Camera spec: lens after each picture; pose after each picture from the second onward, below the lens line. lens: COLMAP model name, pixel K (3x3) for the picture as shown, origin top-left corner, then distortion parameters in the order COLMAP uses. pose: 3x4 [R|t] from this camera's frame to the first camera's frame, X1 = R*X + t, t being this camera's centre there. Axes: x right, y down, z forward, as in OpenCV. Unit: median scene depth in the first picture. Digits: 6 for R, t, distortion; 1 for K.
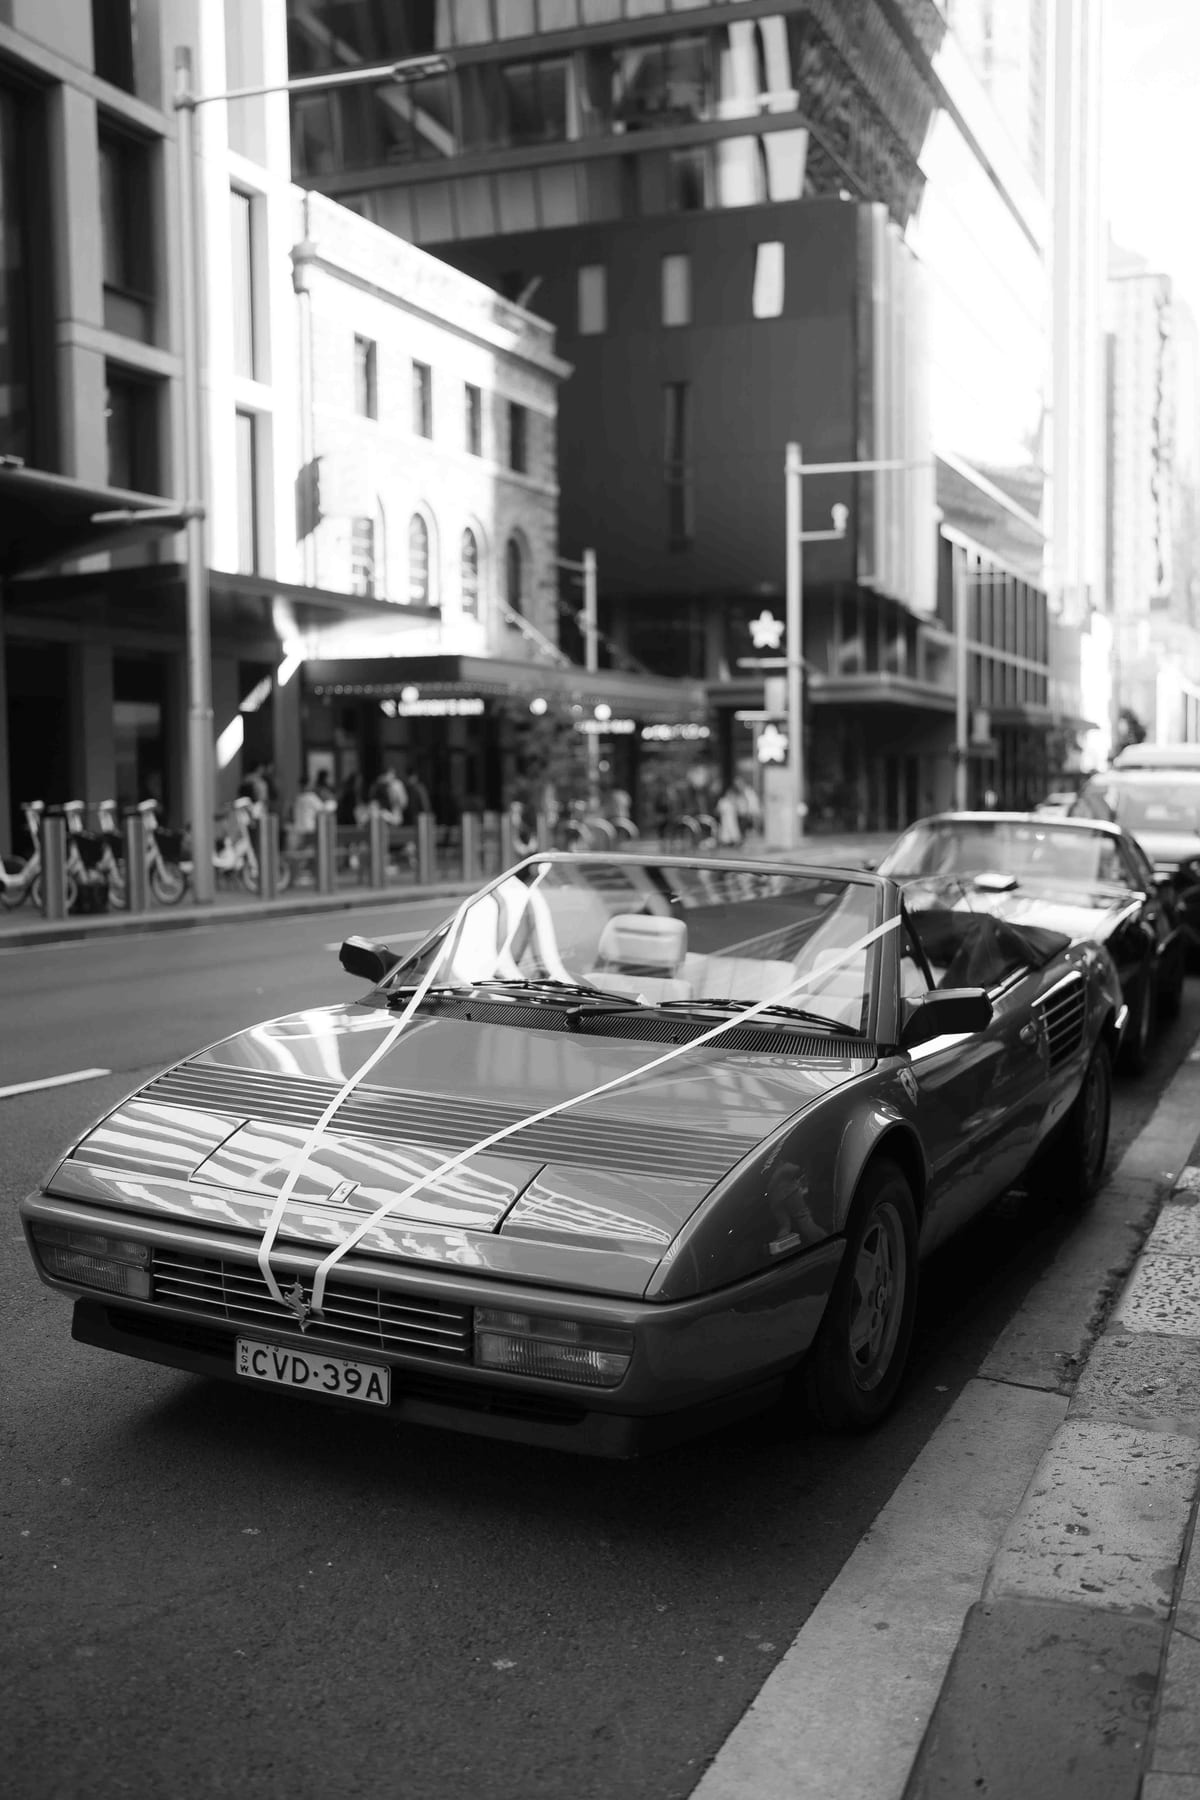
lens RADIAL K [[1810.1, 0, 600.0], [0, 1810.1, 900.0], [0, 0, 1]] dist [-0.017238, -0.015280]
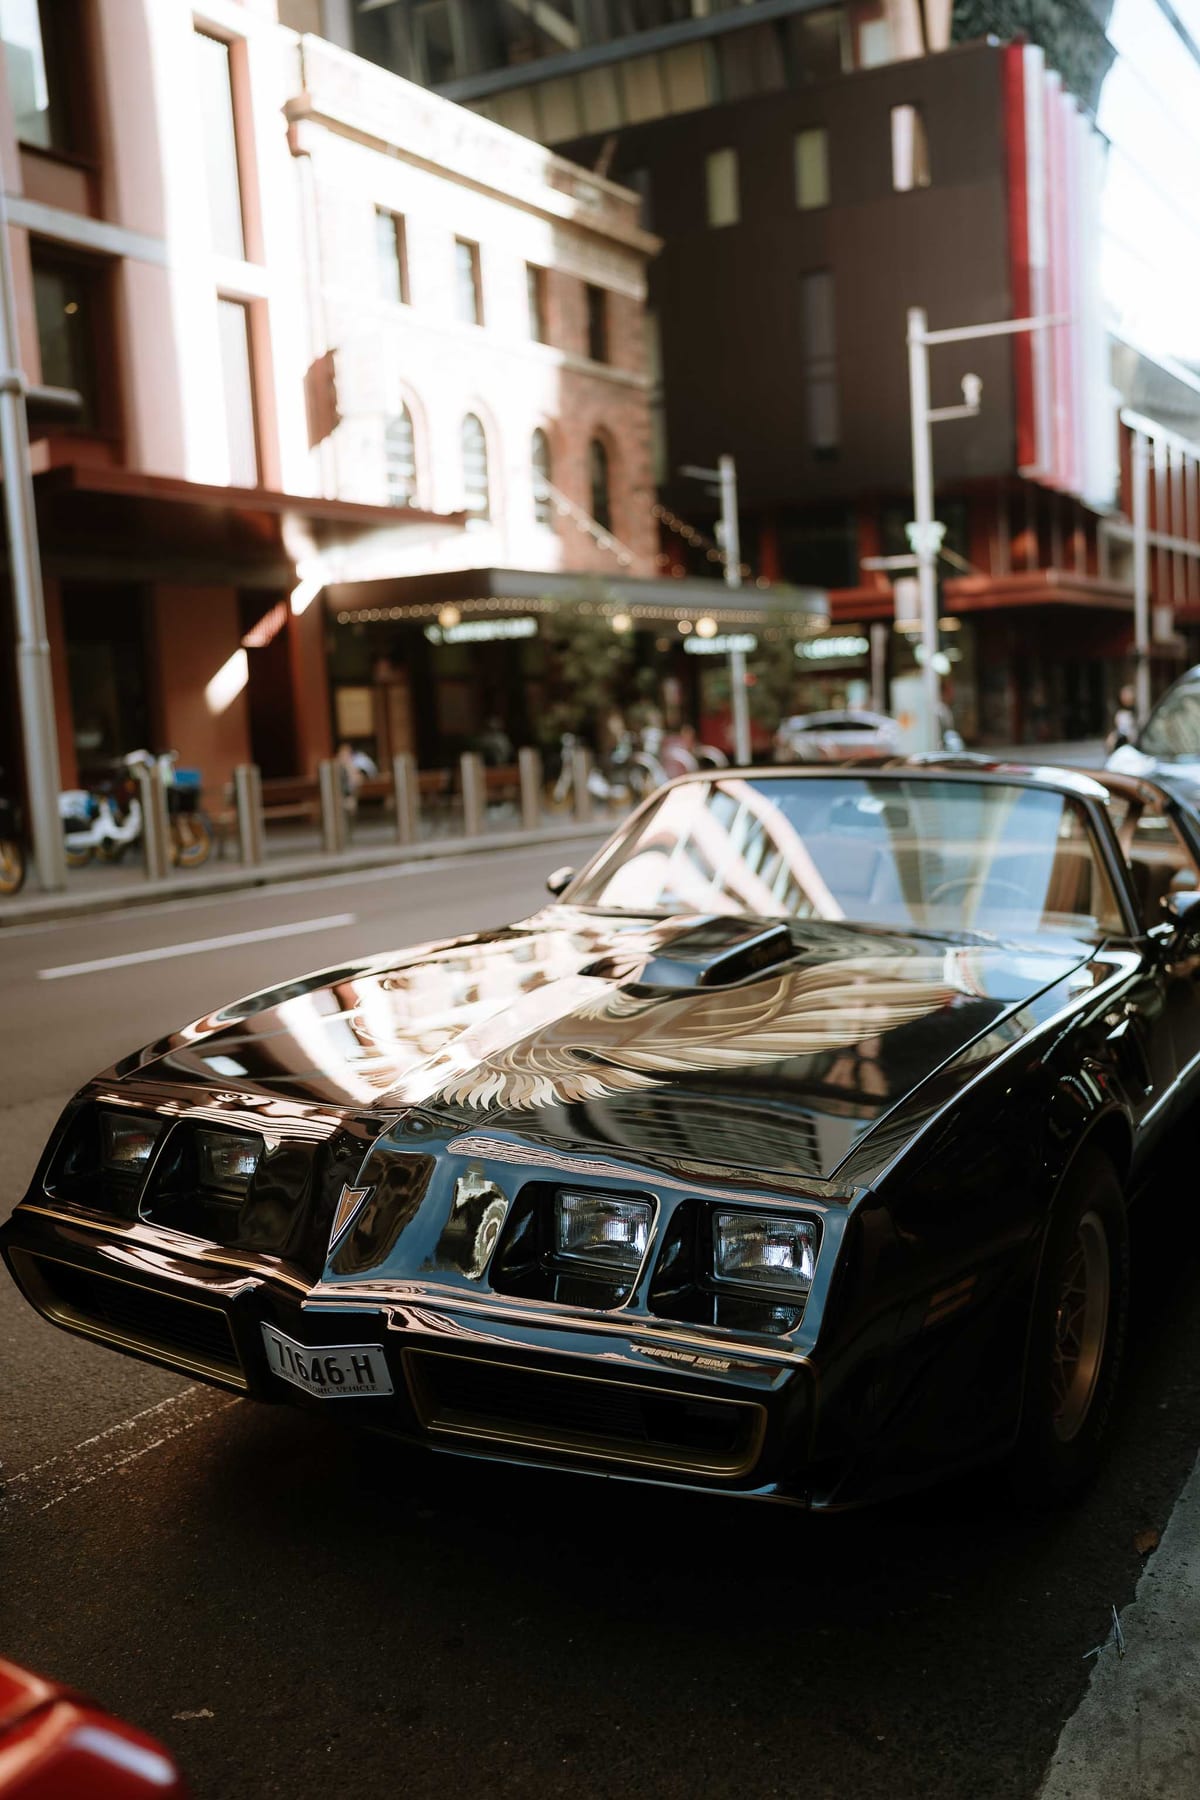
lens RADIAL K [[1707.6, 0, 600.0], [0, 1707.6, 900.0], [0, 0, 1]] dist [-0.018331, 0.077140]
pose [[0.990683, -0.032607, -0.132231, 0.064007], [0.038859, 0.998232, 0.044982, -0.010219], [0.130530, -0.049701, 0.990198, 0.166627]]
